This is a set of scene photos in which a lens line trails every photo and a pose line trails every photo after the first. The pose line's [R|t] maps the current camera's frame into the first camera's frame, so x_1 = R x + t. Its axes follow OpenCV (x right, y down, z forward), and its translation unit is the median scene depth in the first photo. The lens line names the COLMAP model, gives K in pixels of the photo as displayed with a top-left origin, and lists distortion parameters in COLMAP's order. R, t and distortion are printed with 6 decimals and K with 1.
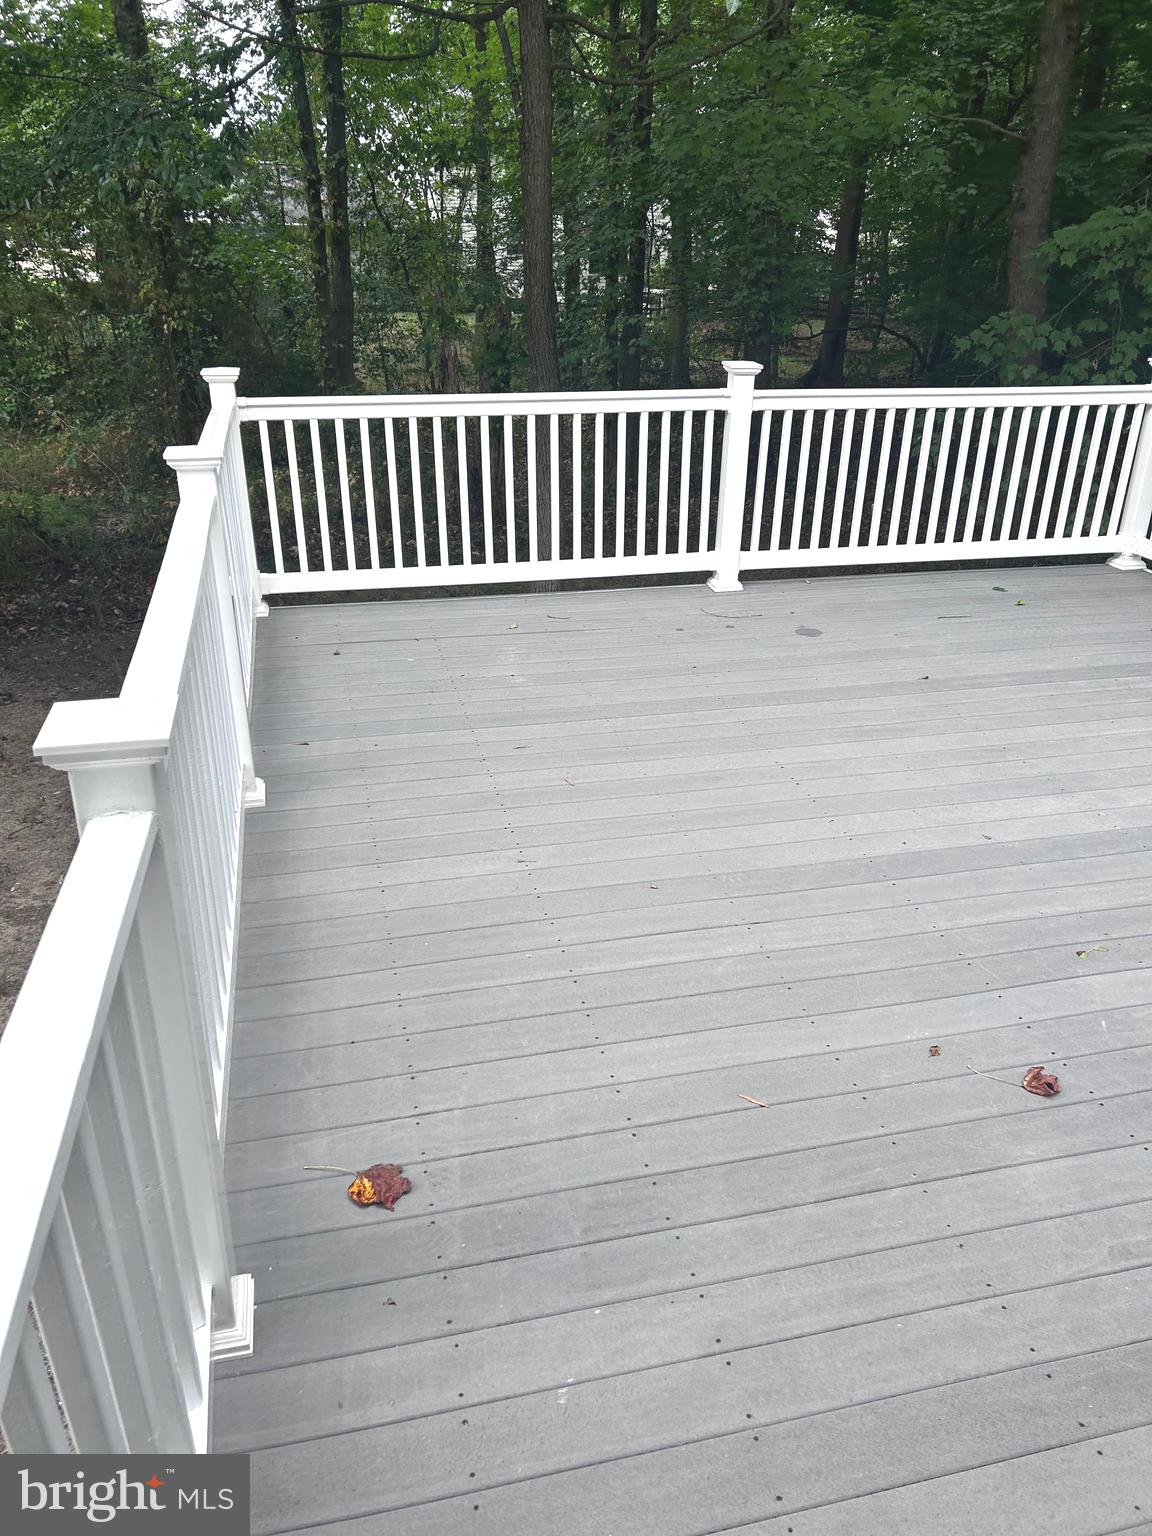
lens RADIAL K [[1147.1, 0, 580.5], [0, 1147.1, 761.7], [0, 0, 1]] dist [0.050225, -0.066390]
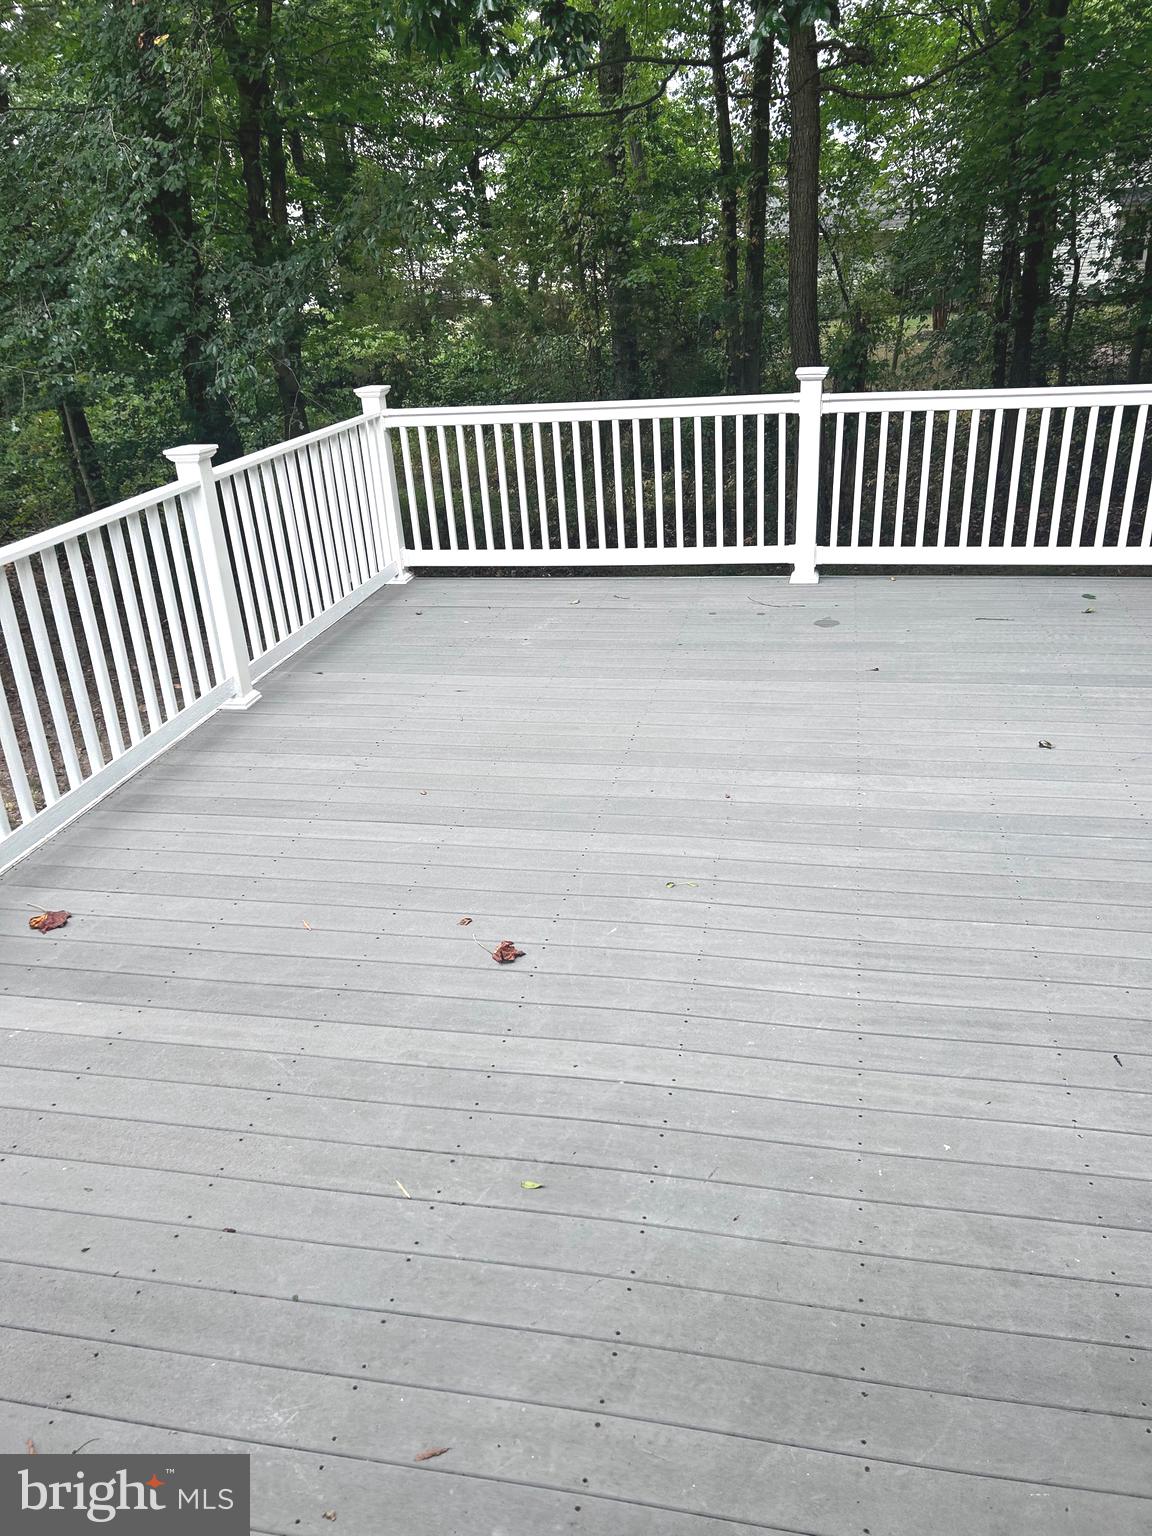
lens RADIAL K [[1147.1, 0, 580.5], [0, 1147.1, 761.7], [0, 0, 1]] dist [0.050225, -0.066390]
pose [[0.900174, 0.114827, -0.420121, 0.449190], [-0.116042, 0.992983, 0.022762, 0.015330], [0.419787, 0.028262, 0.907182, -0.047190]]
